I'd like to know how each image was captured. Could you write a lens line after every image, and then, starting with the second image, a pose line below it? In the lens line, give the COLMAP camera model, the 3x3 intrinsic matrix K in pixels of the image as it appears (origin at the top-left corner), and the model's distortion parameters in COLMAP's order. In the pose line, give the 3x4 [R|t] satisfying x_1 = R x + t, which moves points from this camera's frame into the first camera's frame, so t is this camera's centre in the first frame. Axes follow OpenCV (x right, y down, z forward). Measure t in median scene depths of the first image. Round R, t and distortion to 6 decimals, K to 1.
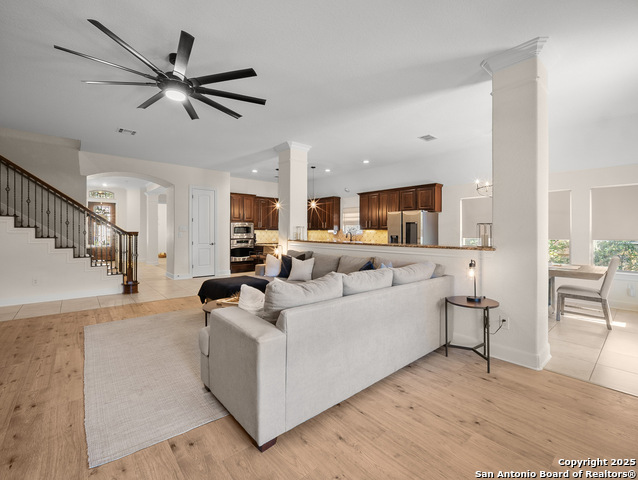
lens RADIAL K [[285.5, 0, 323.6], [0, 285.5, 230.7], [0, 0, 1]] dist [-0.001190, -0.000036]
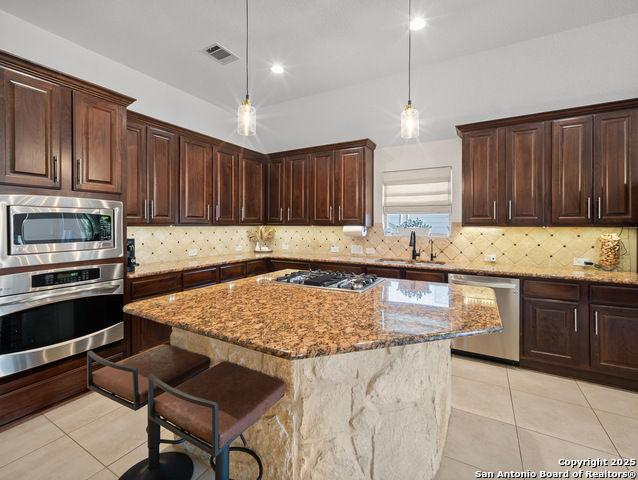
lens RADIAL K [[285.5, 0, 323.6], [0, 285.5, 230.7], [0, 0, 1]] dist [-0.001190, -0.000036]
pose [[0.943923, -0.007953, 0.330070, -0.163202], [-0.000233, 0.999694, 0.024754, -0.006223], [-0.330165, -0.023442, 0.943632, 0.714635]]
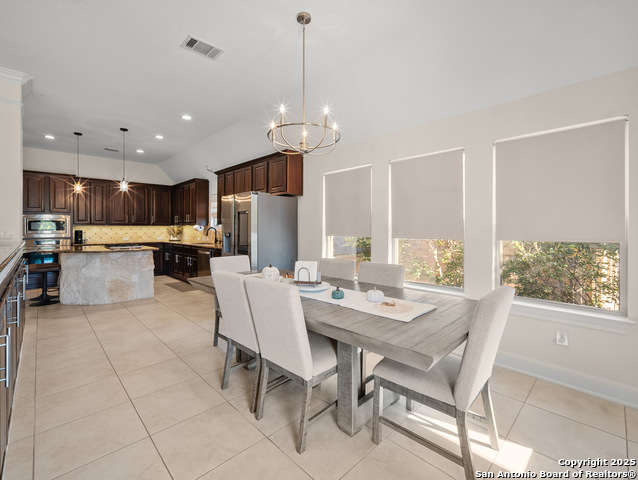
lens RADIAL K [[292.3, 0, 321.0], [0, 292.3, 225.6], [0, 0, 1]] dist [-0.002622, -0.000714]
pose [[0.998630, -0.004929, 0.052085, 0.339907], [0.005045, 0.999985, -0.002107, 0.002555], [-0.052074, 0.002367, 0.998640, 0.275771]]
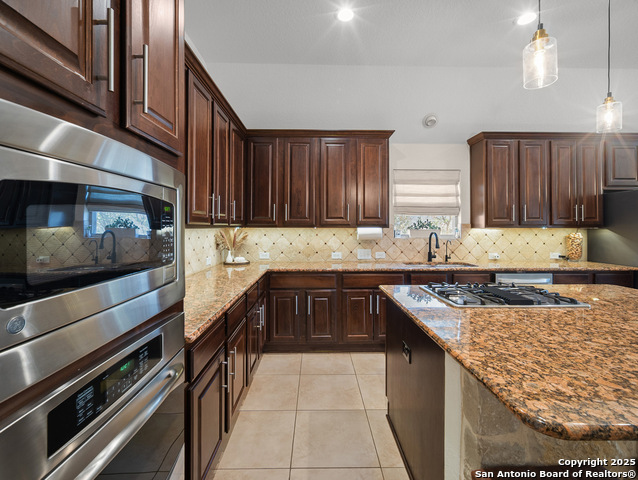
lens RADIAL K [[292.3, 0, 321.0], [0, 292.3, 225.6], [0, 0, 1]] dist [-0.002622, -0.000714]
pose [[0.649114, 0.000866, 0.760690, -0.320222], [-0.002373, 0.999997, 0.000887, -0.005299], [-0.760687, -0.002381, 0.649114, 0.913411]]
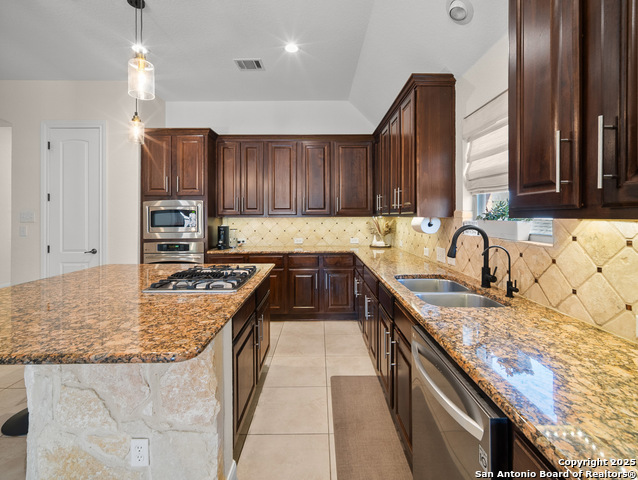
lens RADIAL K [[294.6, 0, 315.8], [0, 294.6, 217.9], [0, 0, 1]] dist [-0.001021, -0.000096]
pose [[0.749516, -0.003053, -0.661980, 0.147462], [0.009377, 0.999938, 0.006005, -0.003889], [0.661920, -0.010708, 0.749498, 0.835888]]
